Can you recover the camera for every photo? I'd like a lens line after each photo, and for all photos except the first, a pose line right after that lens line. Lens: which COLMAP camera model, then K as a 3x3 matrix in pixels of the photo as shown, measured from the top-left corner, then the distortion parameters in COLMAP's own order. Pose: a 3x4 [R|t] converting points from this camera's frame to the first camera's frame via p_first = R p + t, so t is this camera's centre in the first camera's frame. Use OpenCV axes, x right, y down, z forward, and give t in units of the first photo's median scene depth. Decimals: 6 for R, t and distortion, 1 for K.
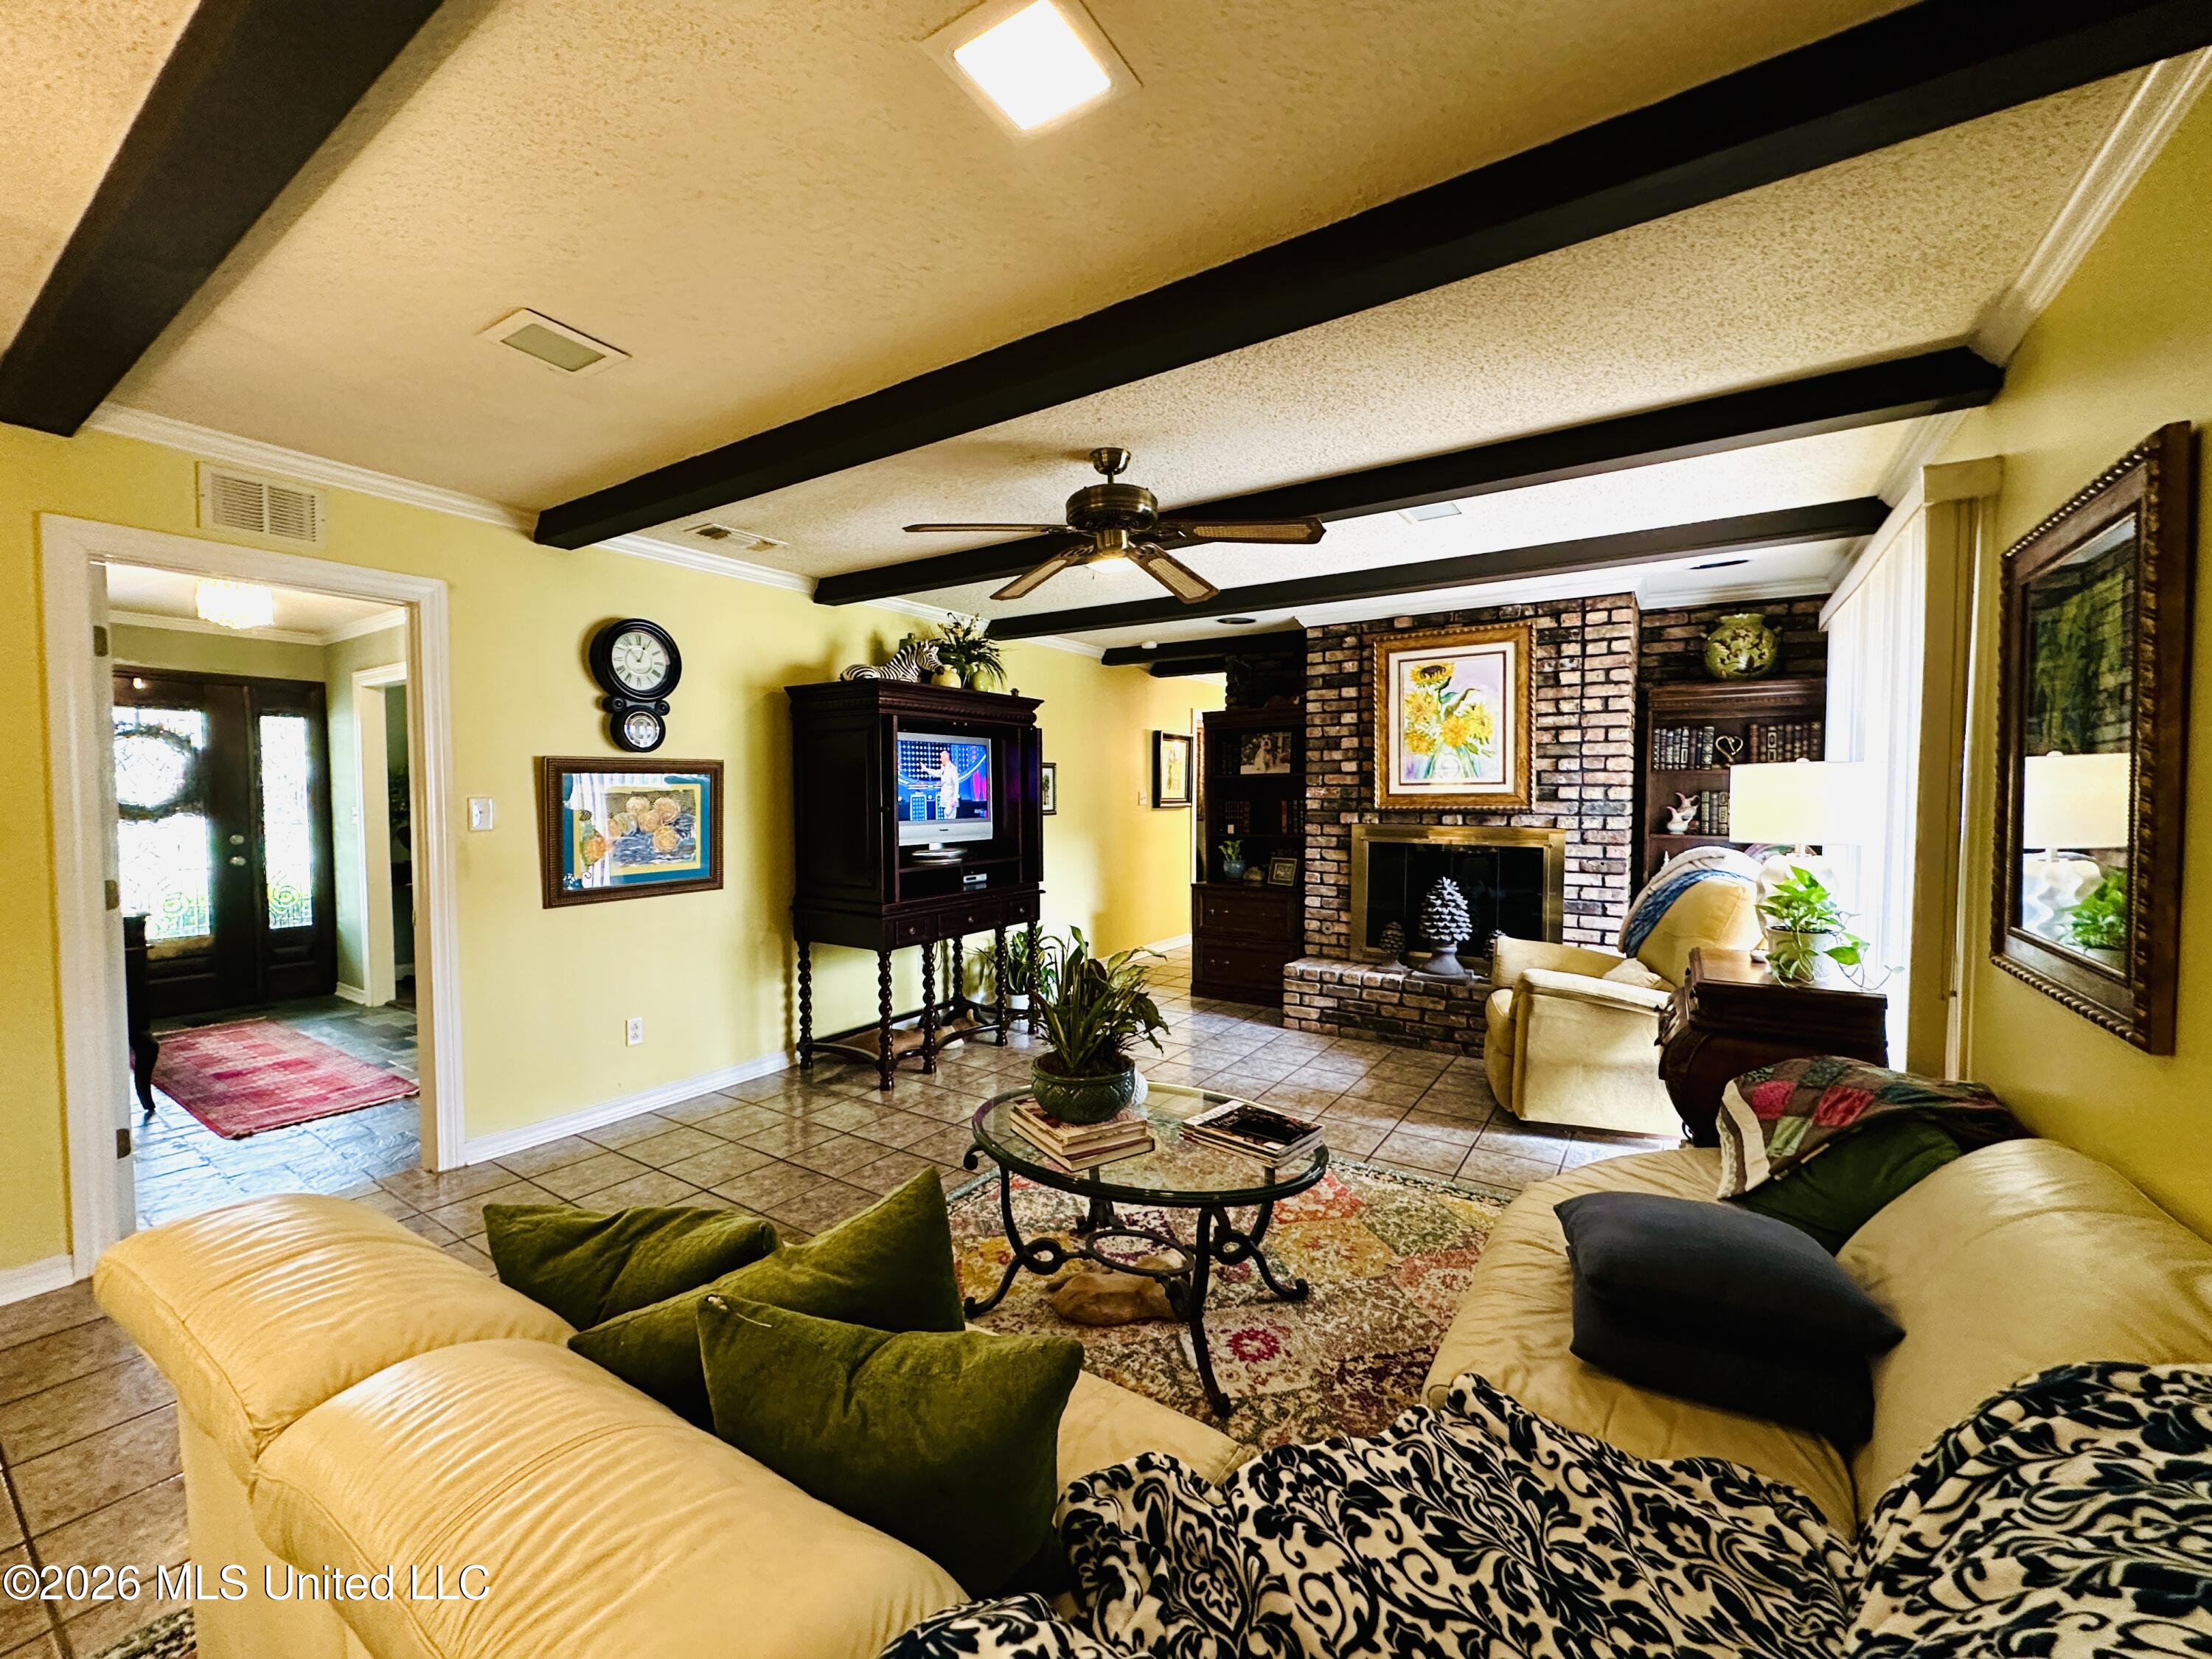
lens RADIAL K [[887.0, 0, 1106.0], [0, 887.0, 829.5], [0, 0, 1]] dist [-0.000607, -0.000123]
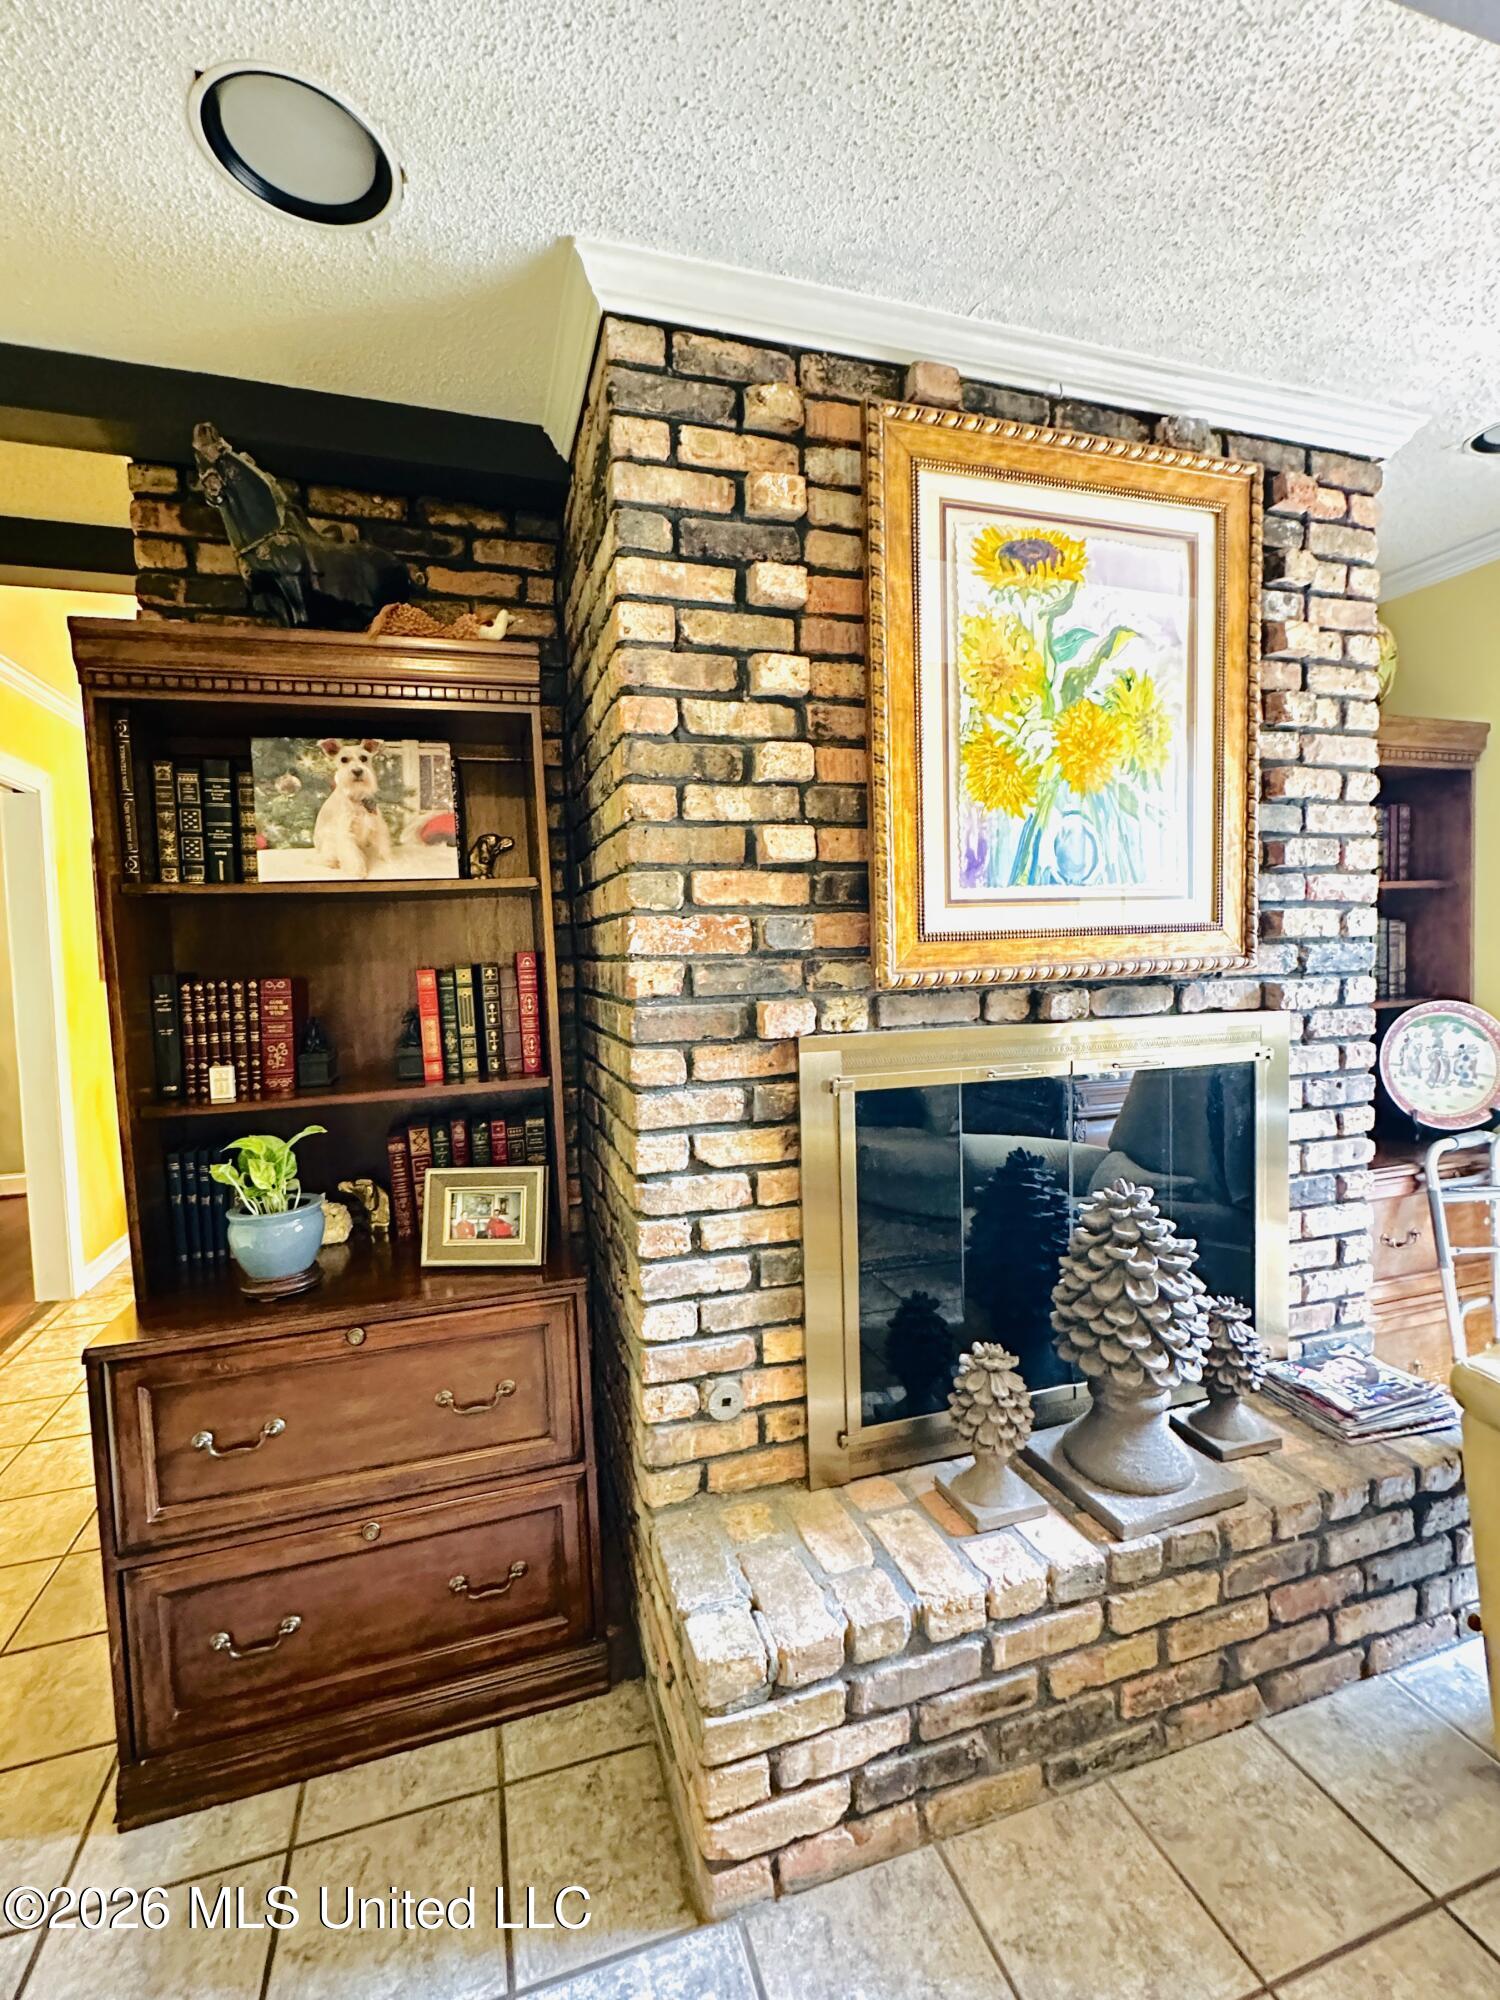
lens RADIAL K [[888.6, 0, 750.0], [0, 888.6, 1000.0], [0, 0, 1]] dist [0.000712, -0.000014]
pose [[0.622409, -0.059176, 0.780452, 0.035584], [0.059742, 0.997821, 0.028013, -0.028566], [-0.780409, 0.029190, 0.624588, 0.834396]]
